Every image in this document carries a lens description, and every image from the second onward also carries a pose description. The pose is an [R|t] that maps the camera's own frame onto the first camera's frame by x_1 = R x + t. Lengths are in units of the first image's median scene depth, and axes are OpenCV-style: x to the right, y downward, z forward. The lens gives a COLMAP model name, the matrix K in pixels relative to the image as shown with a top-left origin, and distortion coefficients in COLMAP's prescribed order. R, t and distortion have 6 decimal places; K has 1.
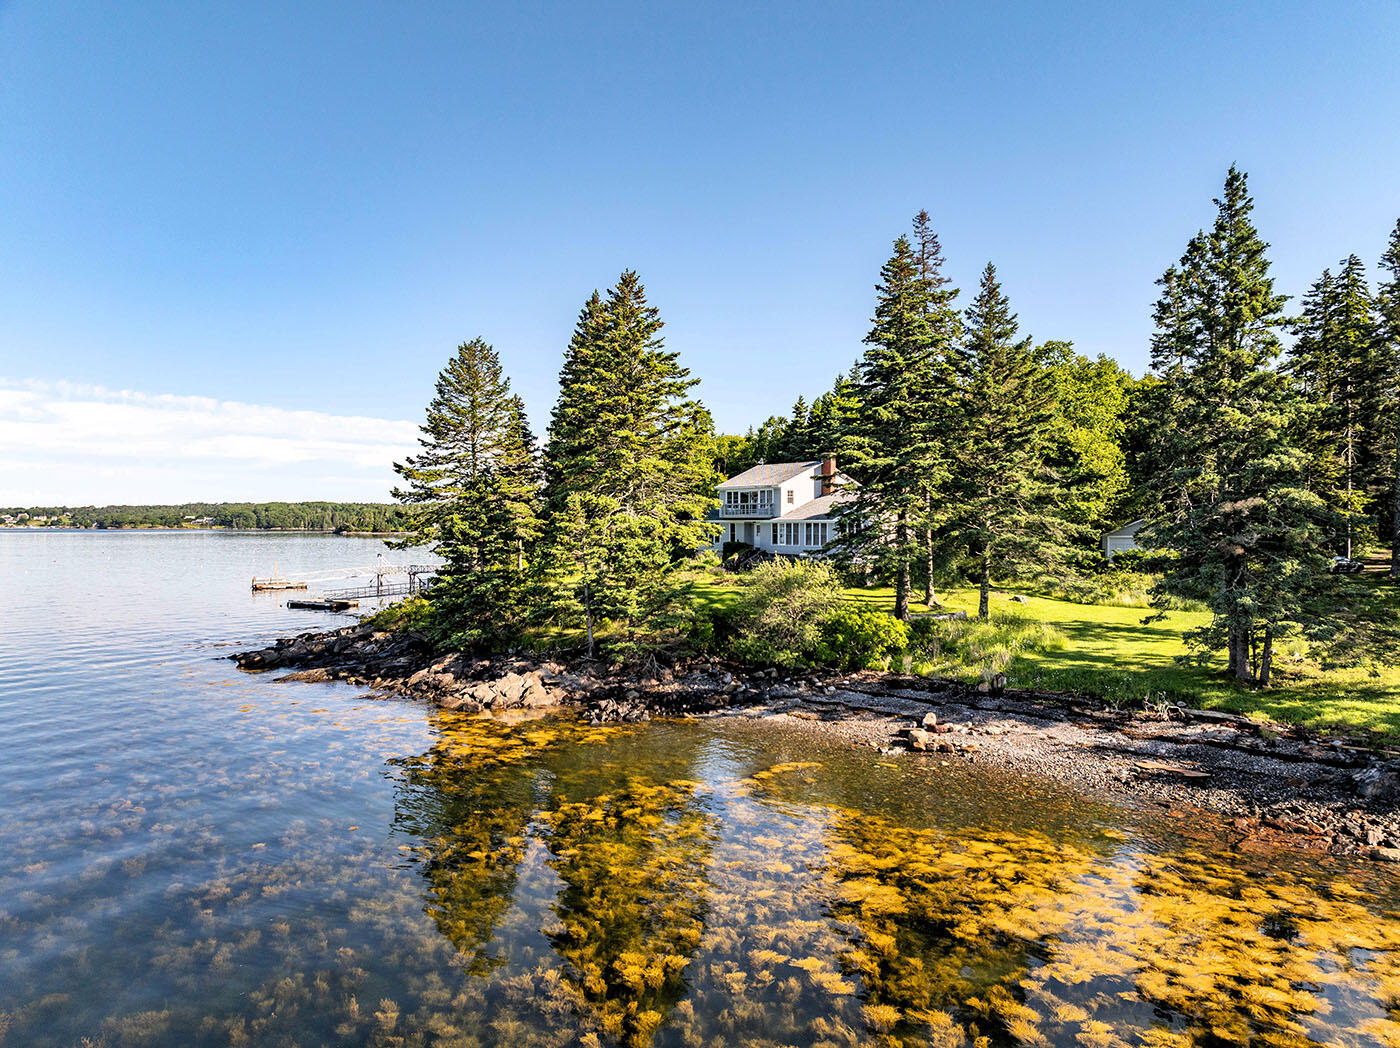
lens RADIAL K [[987.3, 0, 700.0], [0, 987.3, 524.0], [0, 0, 1]] dist [-0.020357, 0.000398]
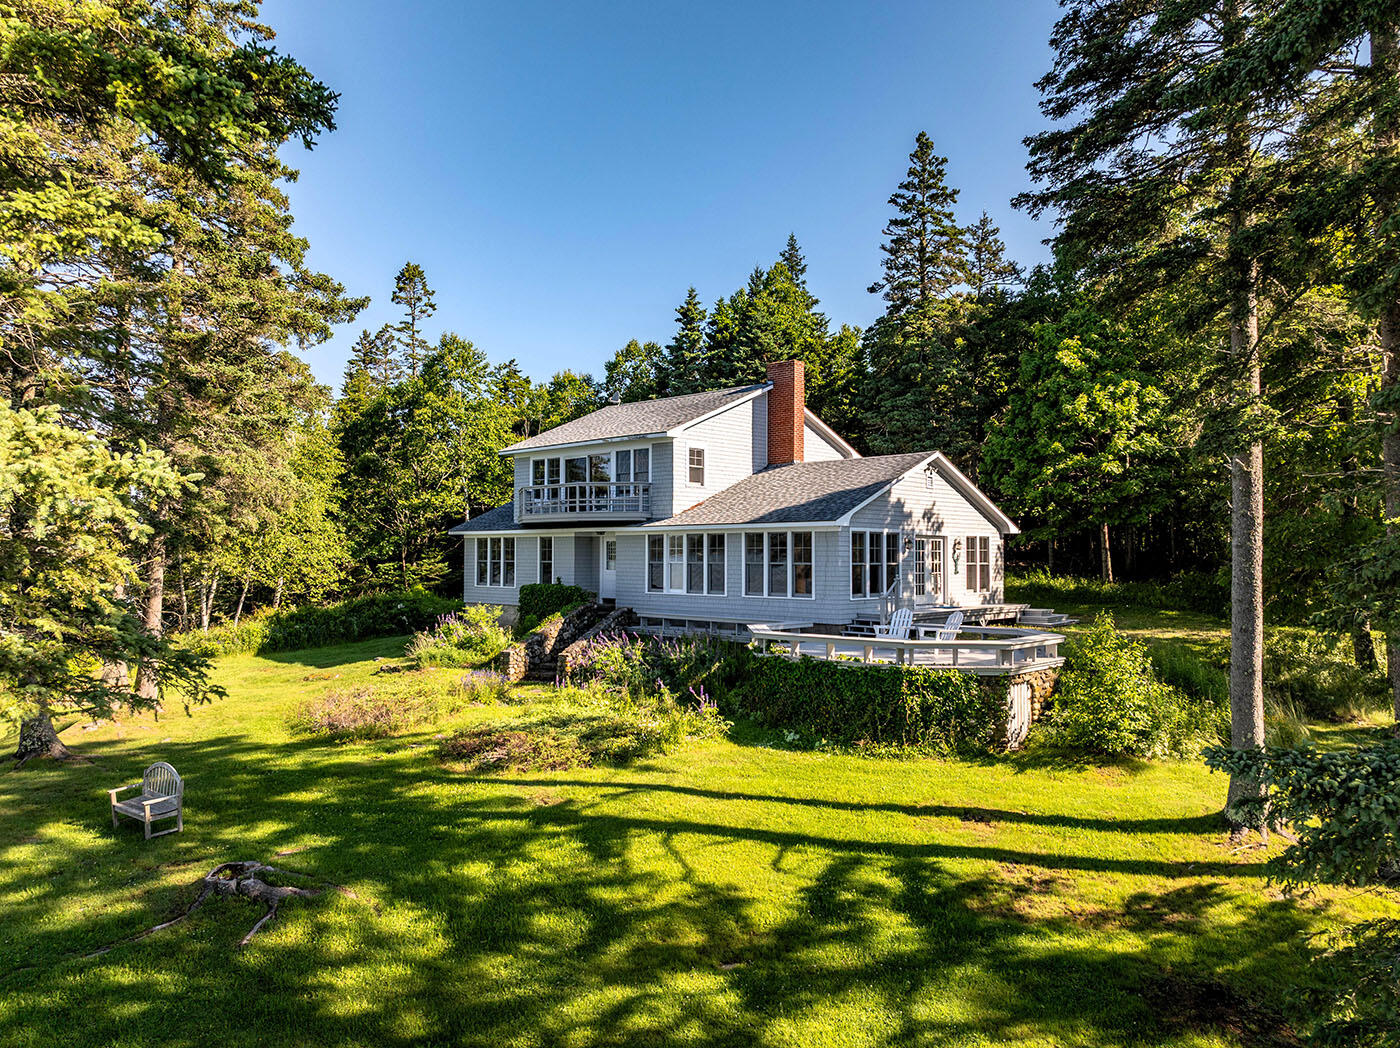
lens RADIAL K [[987.3, 0, 700.0], [0, 987.3, 524.0], [0, 0, 1]] dist [-0.020357, 0.000398]
pose [[0.986927, 0.004922, 0.161095, 0.031526], [-0.000087, 0.999550, -0.030007, 0.006269], [-0.161170, 0.029600, 0.986483, 0.622201]]
